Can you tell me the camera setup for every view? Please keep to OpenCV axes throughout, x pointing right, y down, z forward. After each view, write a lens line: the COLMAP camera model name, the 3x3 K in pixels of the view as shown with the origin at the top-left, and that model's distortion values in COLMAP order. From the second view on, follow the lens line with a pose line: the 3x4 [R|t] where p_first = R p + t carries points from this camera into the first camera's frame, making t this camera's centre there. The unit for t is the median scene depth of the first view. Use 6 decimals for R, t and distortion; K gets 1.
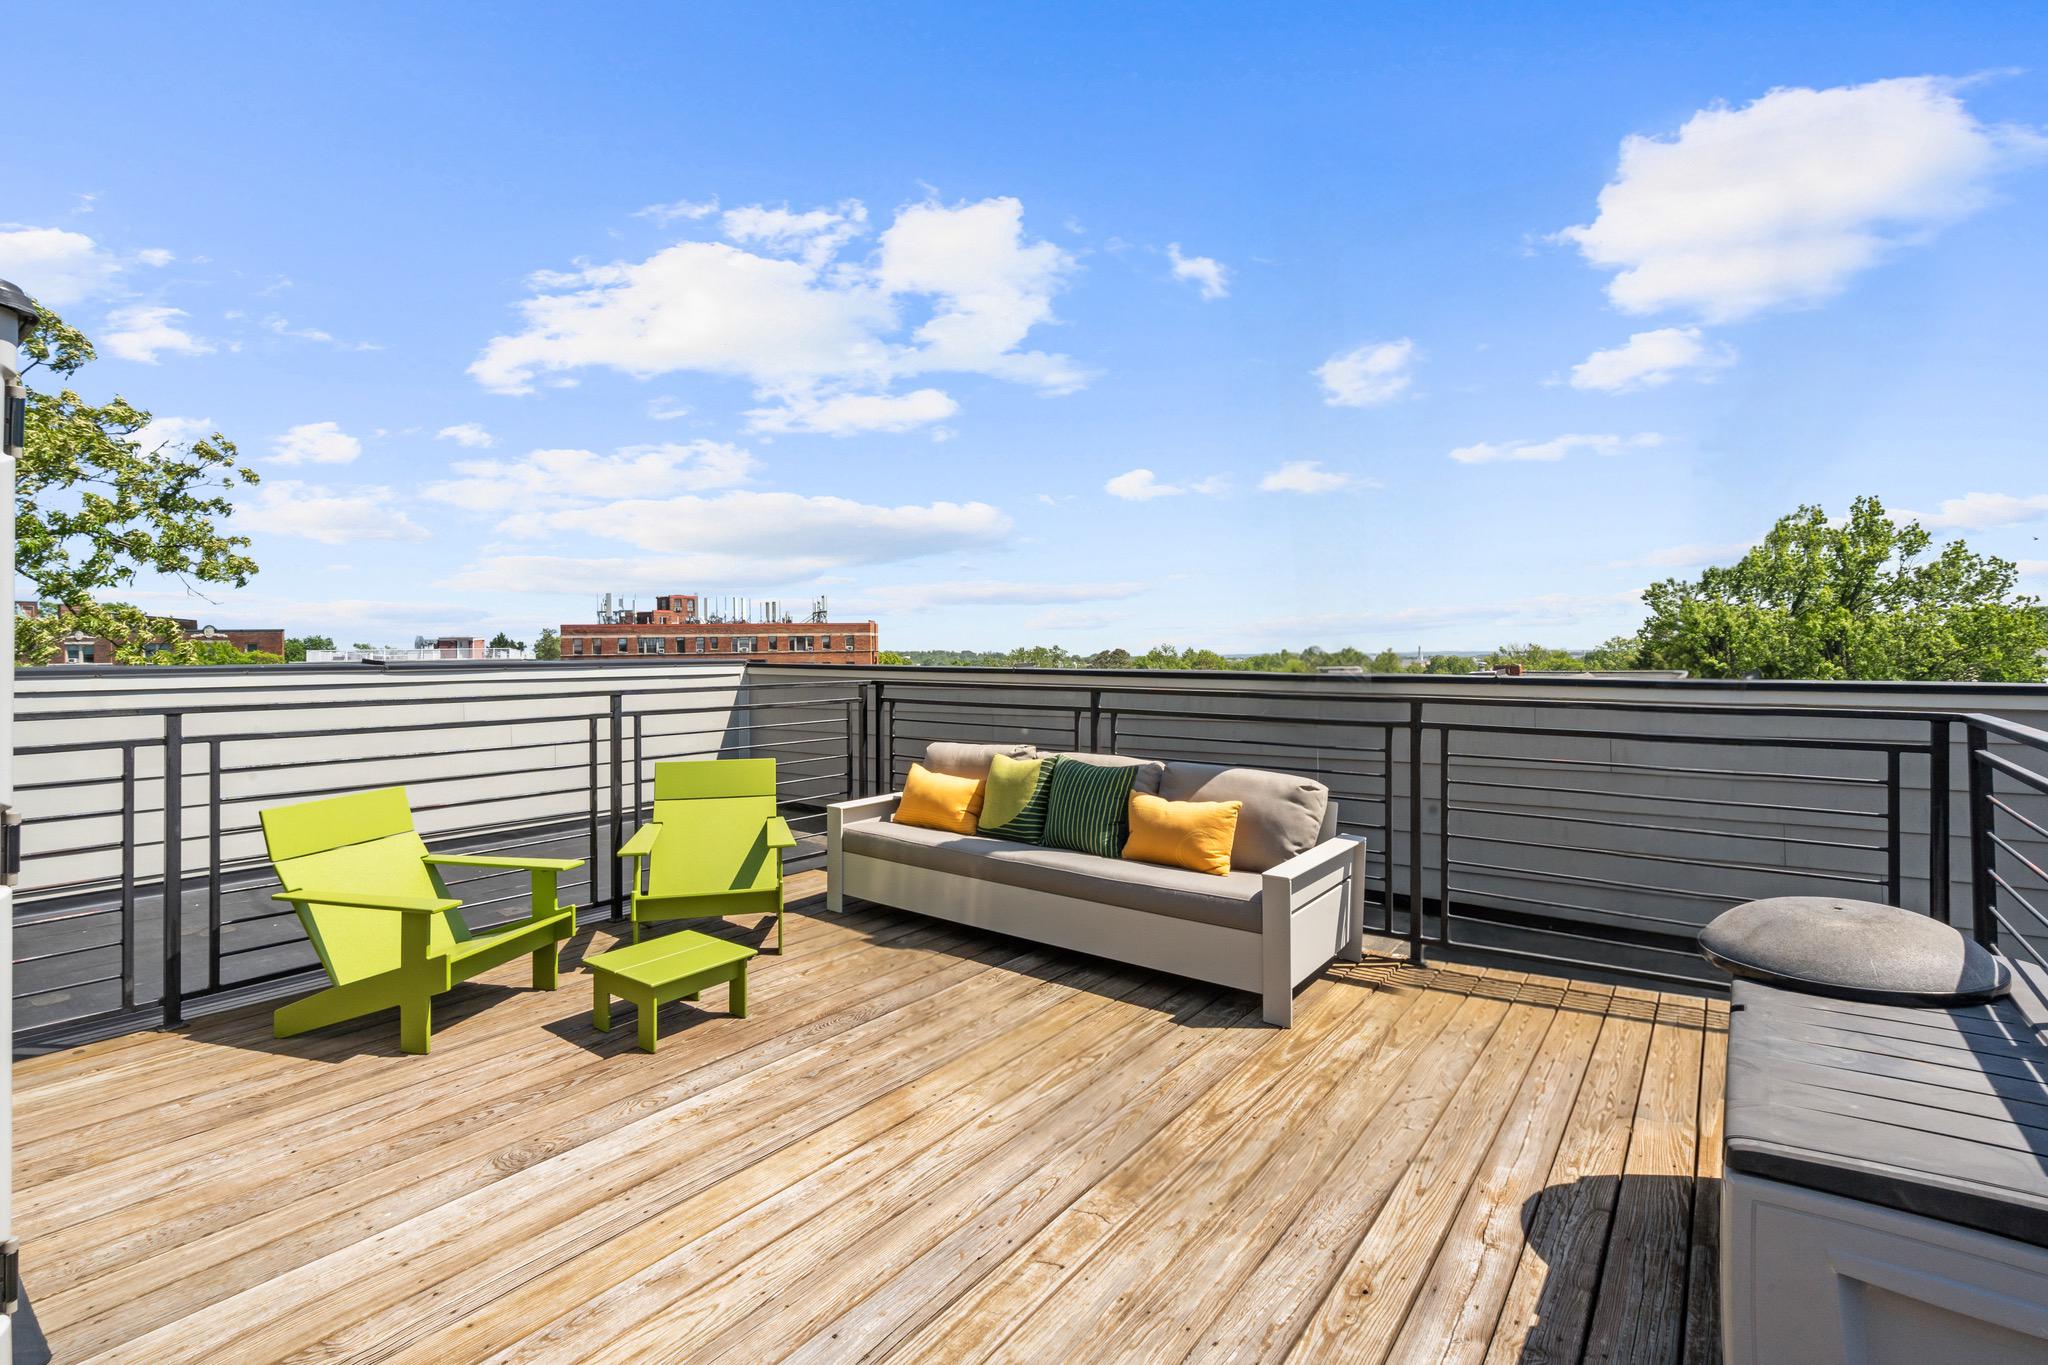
lens RADIAL K [[936.5, 0, 1032.2], [0, 936.5, 653.8], [0, 0, 1]] dist [0.009976, 0.000567]
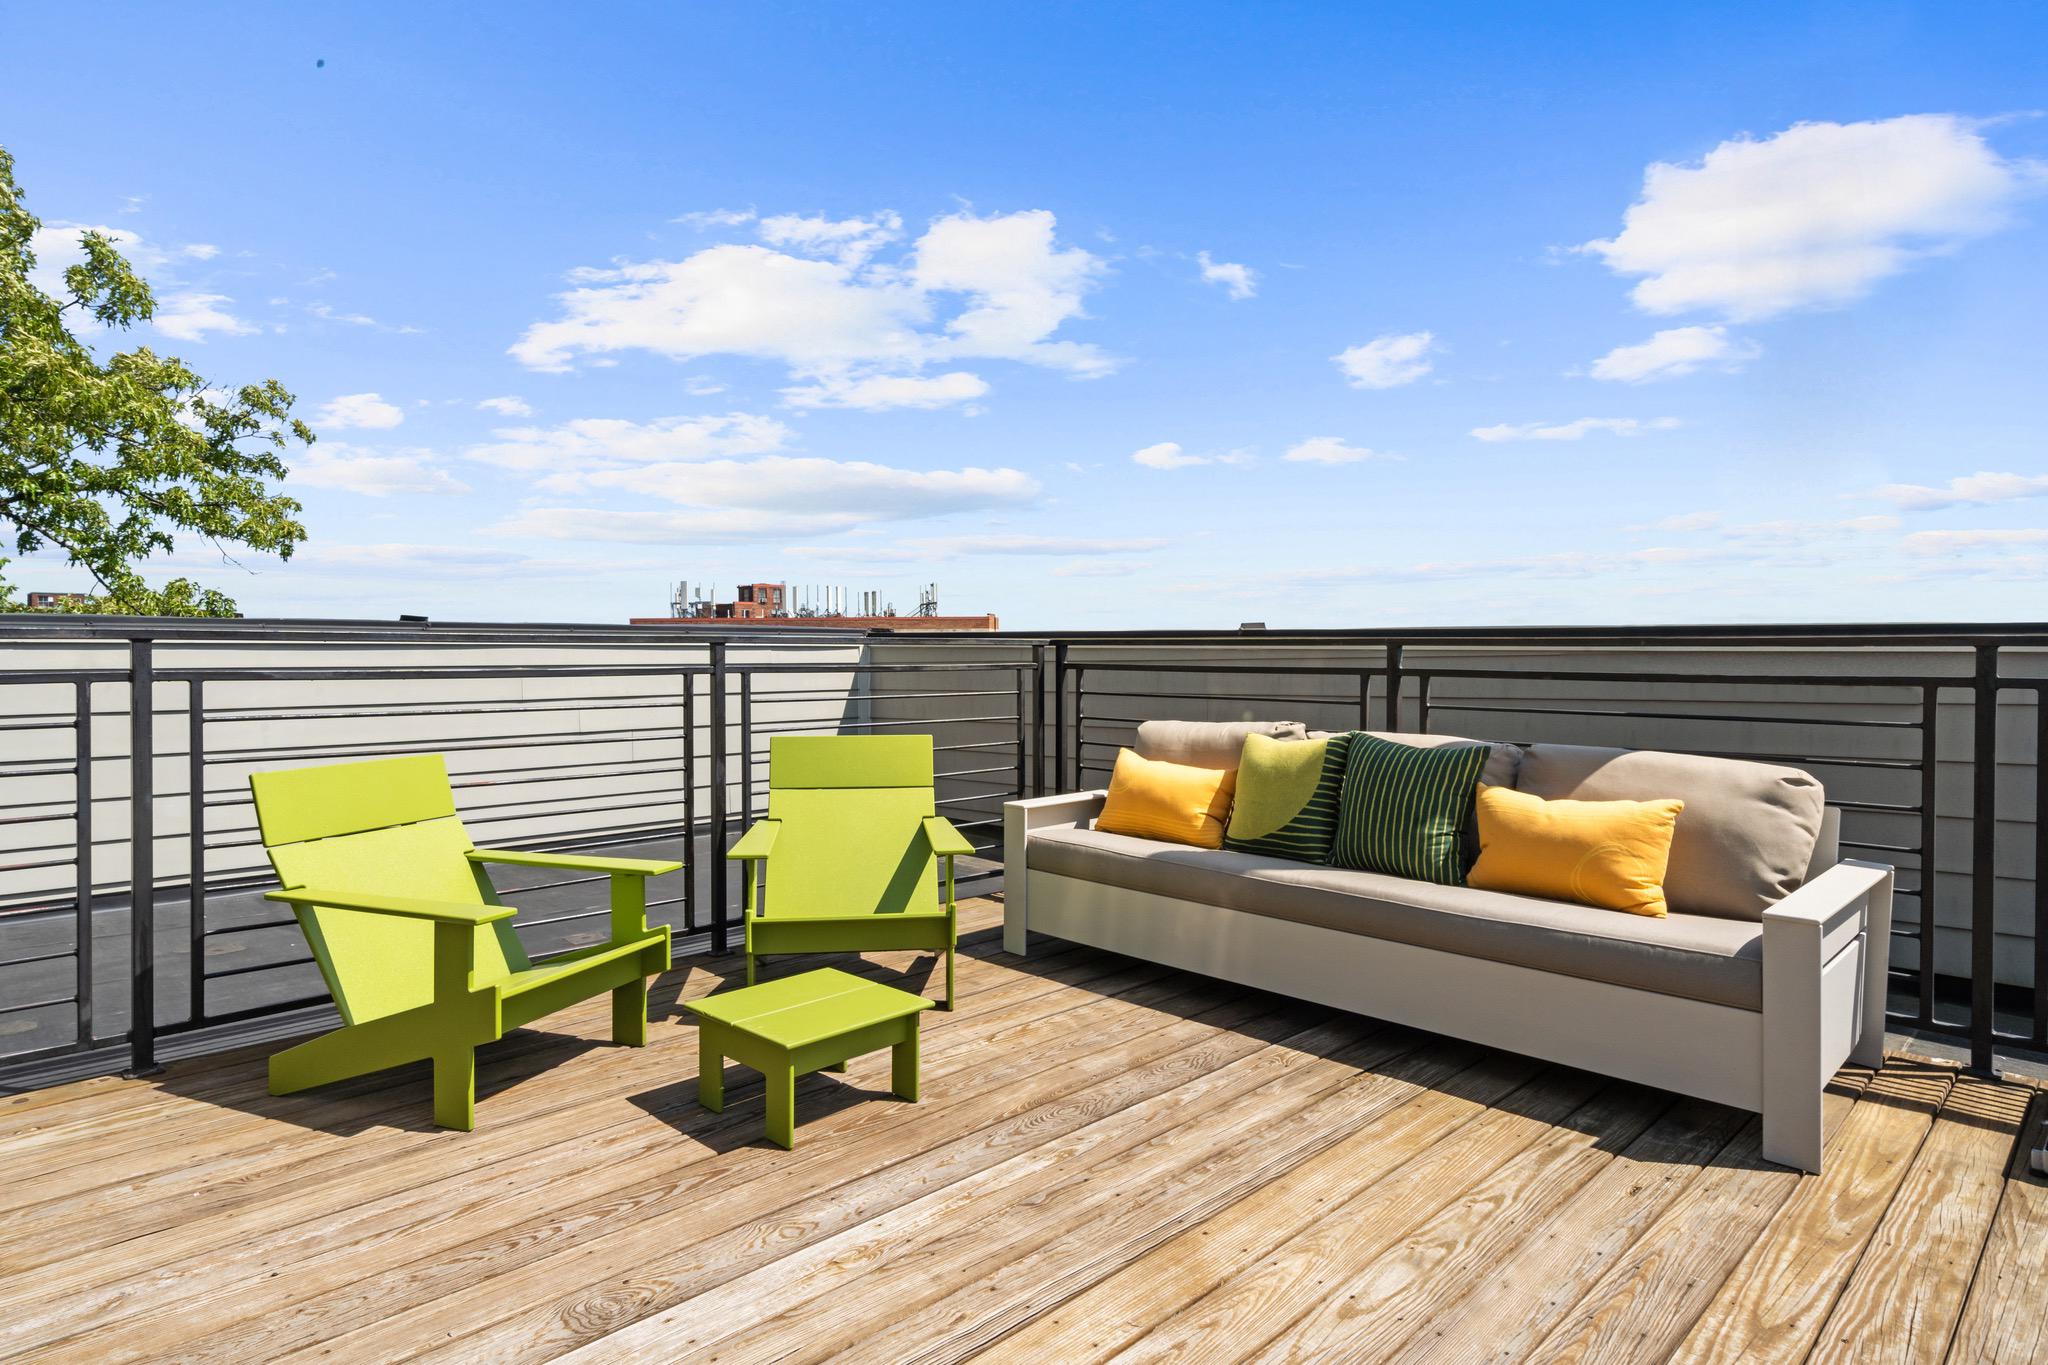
lens RADIAL K [[1137.1, 0, 1024.0], [0, 1137.1, 682.5], [0, 0, 1]] dist [0.020617, -0.000739]
pose [[0.991336, 0.006393, -0.131199, -0.131380], [-0.004188, 0.999846, 0.017071, 0.080703], [0.131287, -0.016373, 0.991209, 0.225014]]
